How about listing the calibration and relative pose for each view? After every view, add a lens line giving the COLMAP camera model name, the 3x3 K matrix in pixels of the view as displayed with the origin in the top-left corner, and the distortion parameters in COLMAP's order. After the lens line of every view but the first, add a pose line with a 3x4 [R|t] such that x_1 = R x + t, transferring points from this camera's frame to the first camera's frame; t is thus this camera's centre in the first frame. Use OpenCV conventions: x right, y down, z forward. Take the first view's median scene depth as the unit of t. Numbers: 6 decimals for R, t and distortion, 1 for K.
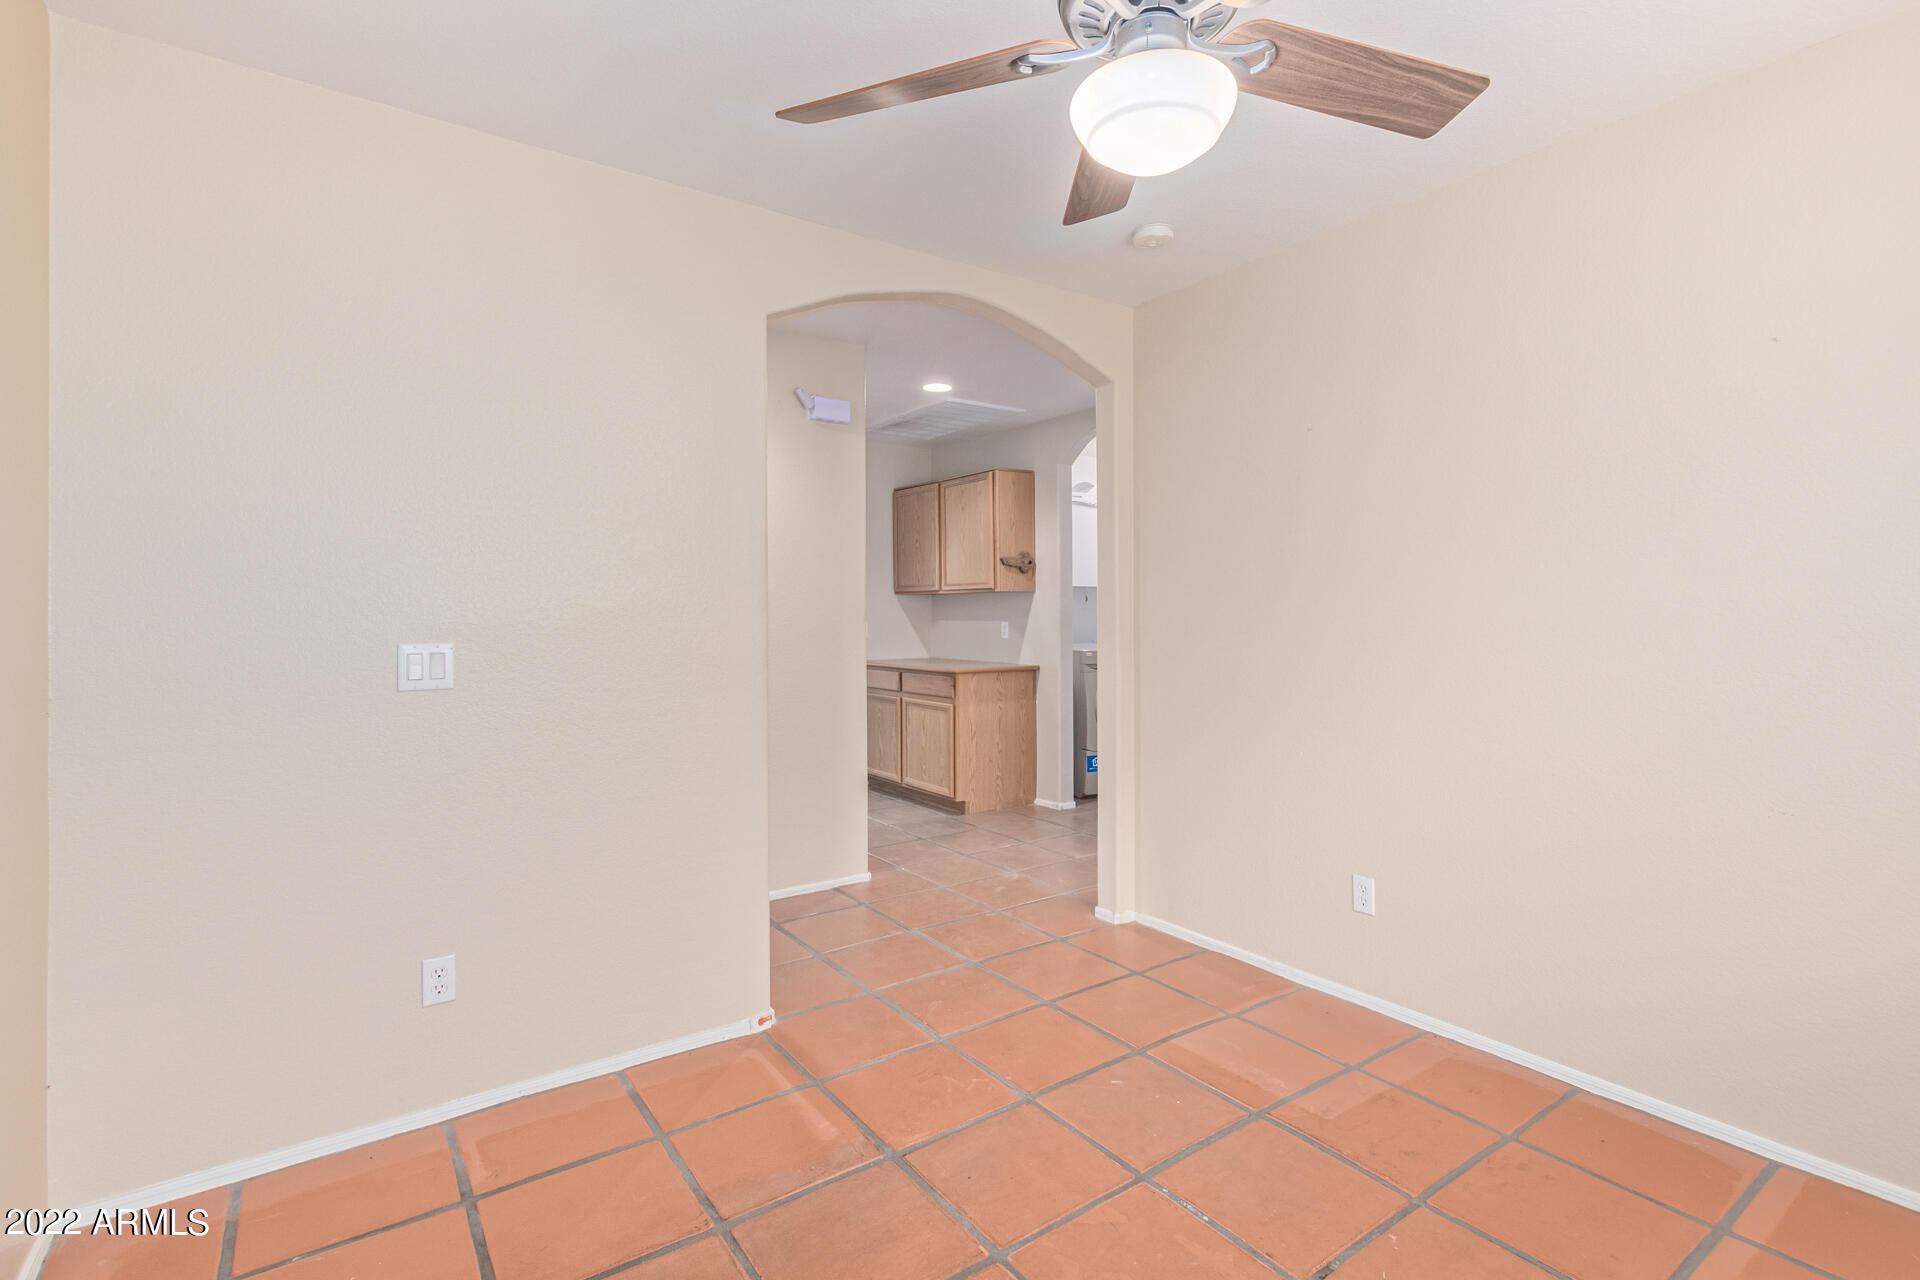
lens RADIAL K [[897.7, 0, 956.7], [0, 897.7, 626.7], [0, 0, 1]] dist [0.003069, 0.001365]
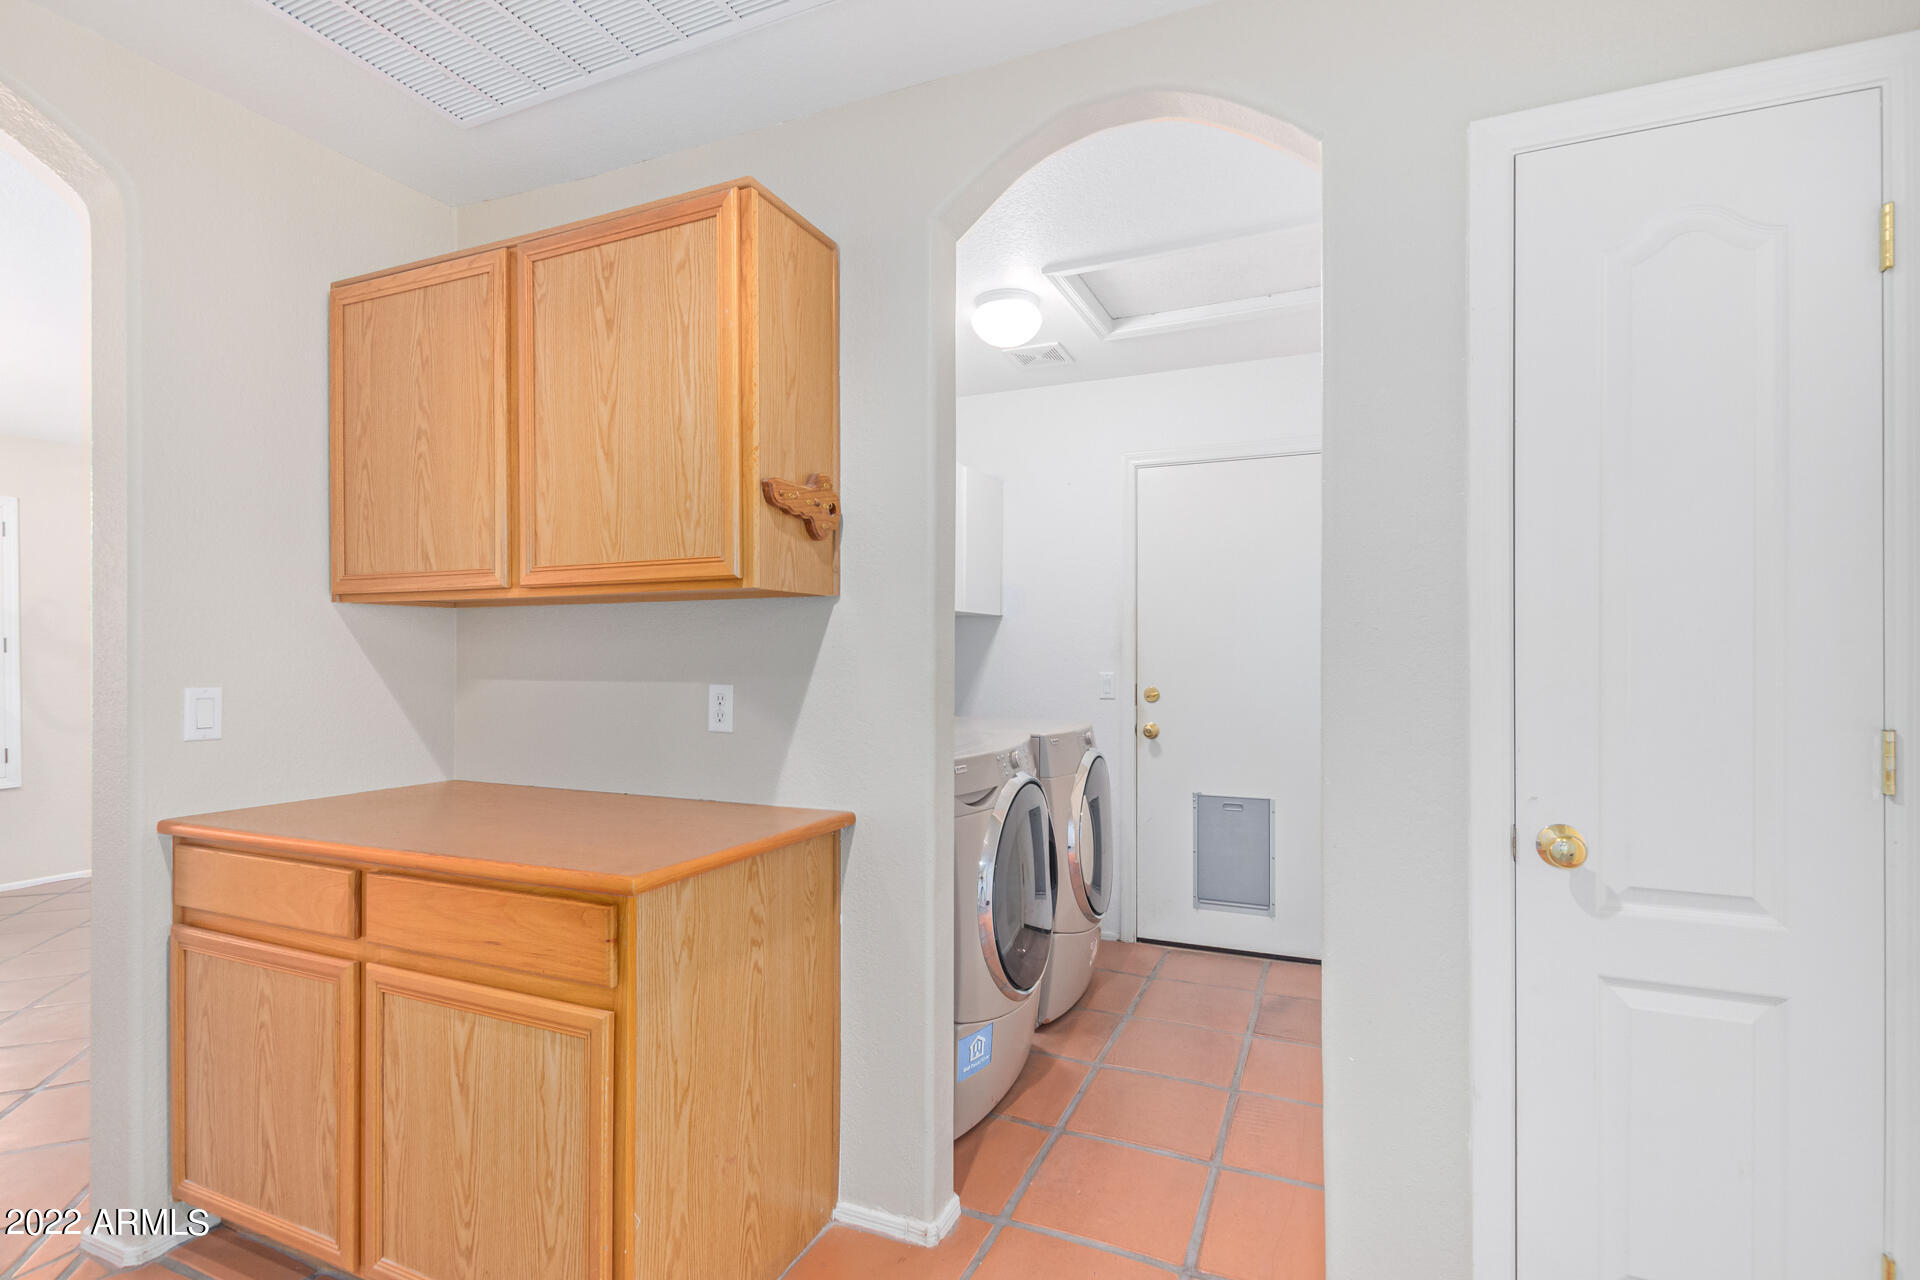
lens RADIAL K [[897.7, 0, 969.6], [0, 897.7, 648.2], [0, 0, 1]] dist [0.003069, 0.001365]
pose [[0.848184, 0.007263, 0.529651, -0.051870], [0.006690, 0.999679, -0.024420, -0.010779], [-0.529659, 0.024256, 0.847864, 0.685449]]
